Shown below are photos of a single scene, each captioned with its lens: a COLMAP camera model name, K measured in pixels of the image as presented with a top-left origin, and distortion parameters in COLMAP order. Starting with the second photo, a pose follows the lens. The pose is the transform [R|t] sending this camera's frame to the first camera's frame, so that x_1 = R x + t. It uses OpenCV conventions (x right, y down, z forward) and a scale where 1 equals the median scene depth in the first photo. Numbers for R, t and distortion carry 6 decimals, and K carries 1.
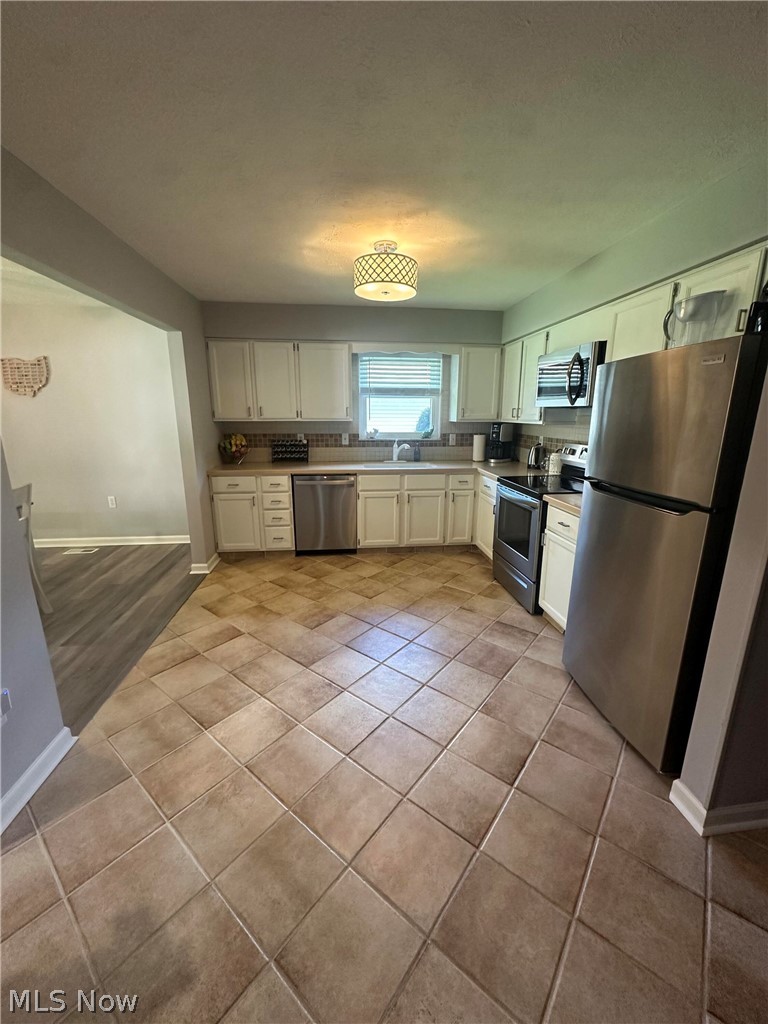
lens RADIAL K [[406.2, 0, 384.0], [0, 406.2, 512.0], [0, 0, 1]] dist [-0.004380, -0.000213]
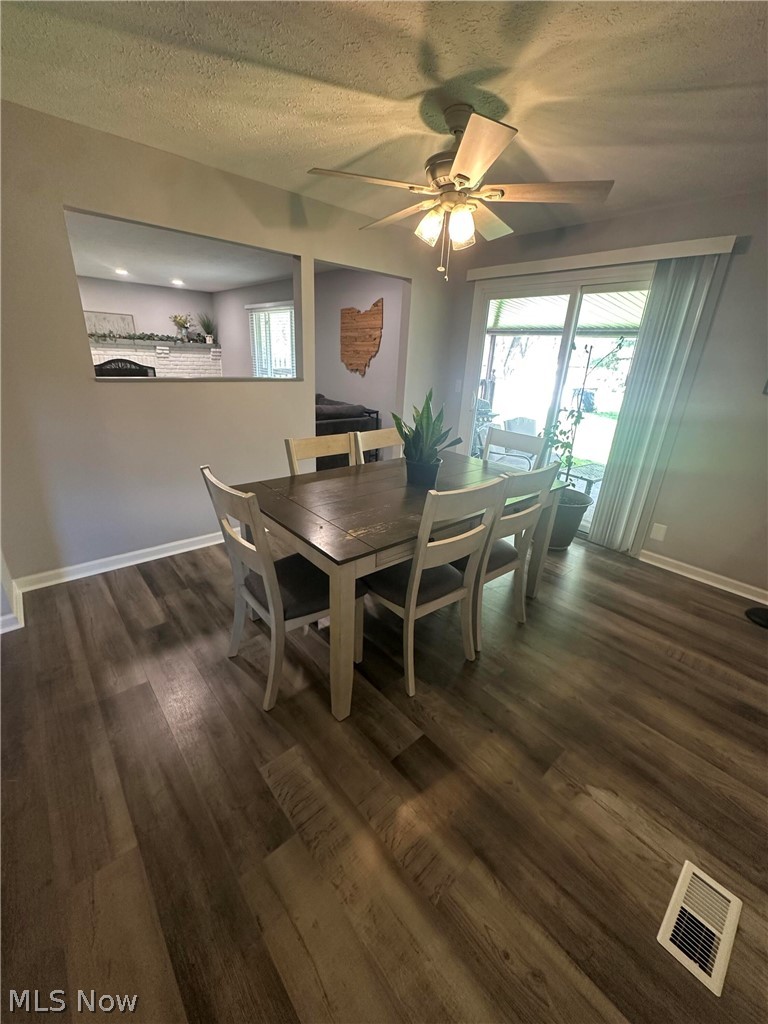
lens RADIAL K [[406.2, 0, 384.0], [0, 406.2, 512.0], [0, 0, 1]] dist [-0.004380, -0.000213]
pose [[-0.817013, 0.165462, -0.552370, -0.501487], [-0.189419, 0.827769, 0.528128, -0.234837], [0.544620, 0.536116, -0.644956, 0.960702]]
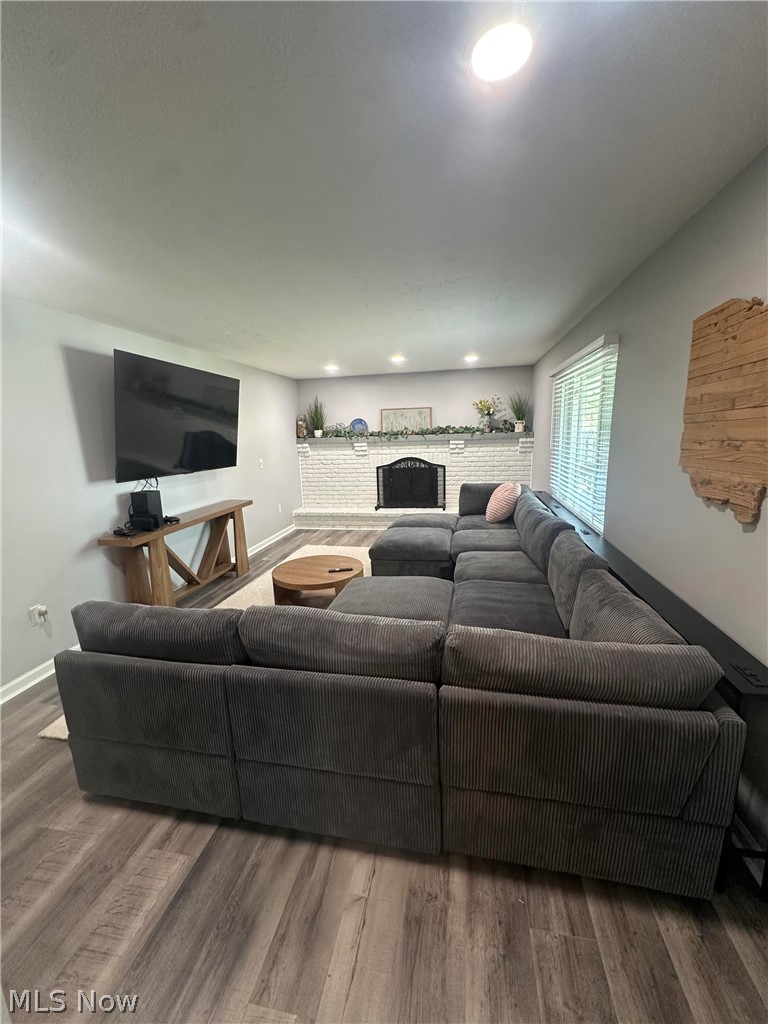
lens RADIAL K [[406.2, 0, 384.0], [0, 406.2, 512.0], [0, 0, 1]] dist [-0.004380, -0.000213]
pose [[-0.954830, -0.032666, 0.295352, -1.044298], [0.096652, 0.905753, 0.412638, -0.082149], [-0.280995, 0.422545, -0.861683, 0.229499]]
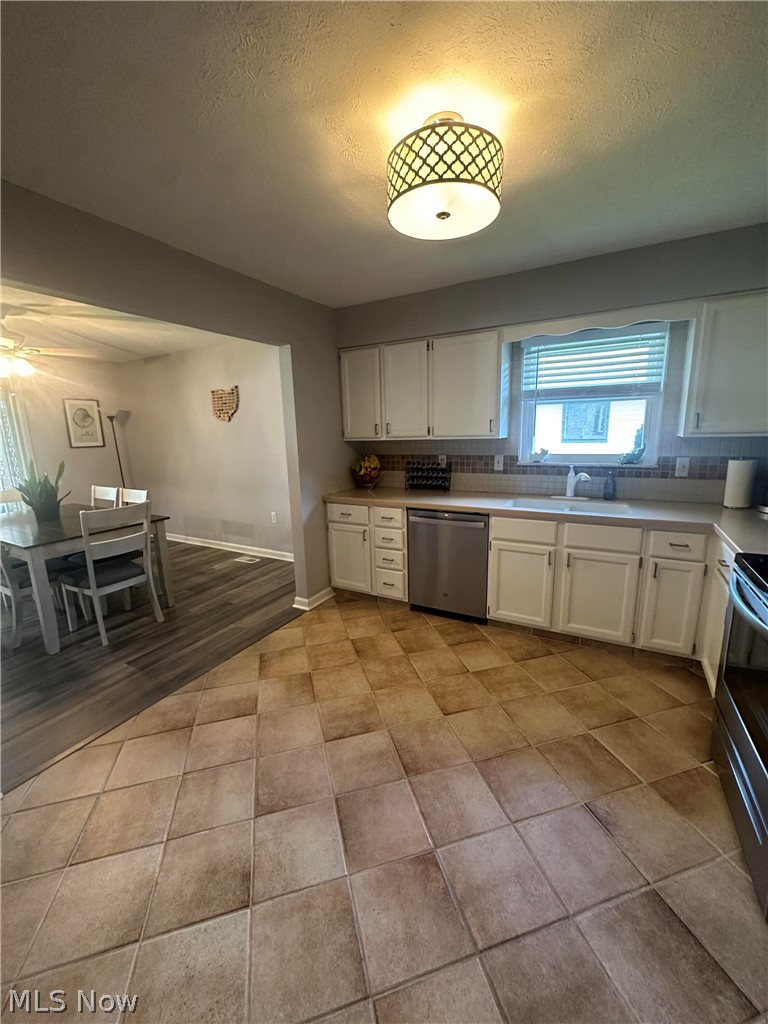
lens RADIAL K [[406.2, 0, 384.0], [0, 406.2, 512.0], [0, 0, 1]] dist [-0.004380, -0.000213]
pose [[0.814577, 0.089207, -0.573154, 0.180546], [-0.109050, 0.994036, -0.000270, -0.075874], [0.569712, 0.062723, 0.819447, 0.318687]]
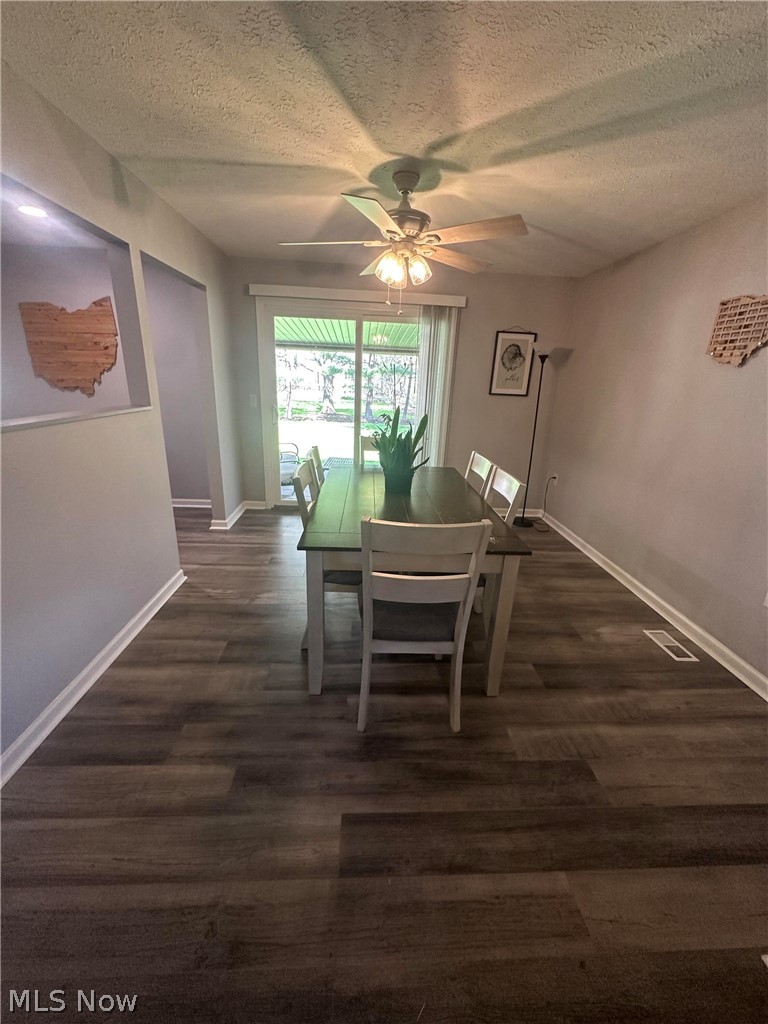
lens RADIAL K [[406.2, 0, 384.0], [0, 406.2, 512.0], [0, 0, 1]] dist [-0.004380, -0.000213]
pose [[-0.060517, 0.306386, -0.949982, -0.258233], [-0.279182, 0.908546, 0.310807, -0.141782], [0.958329, 0.284027, 0.030554, 0.578594]]
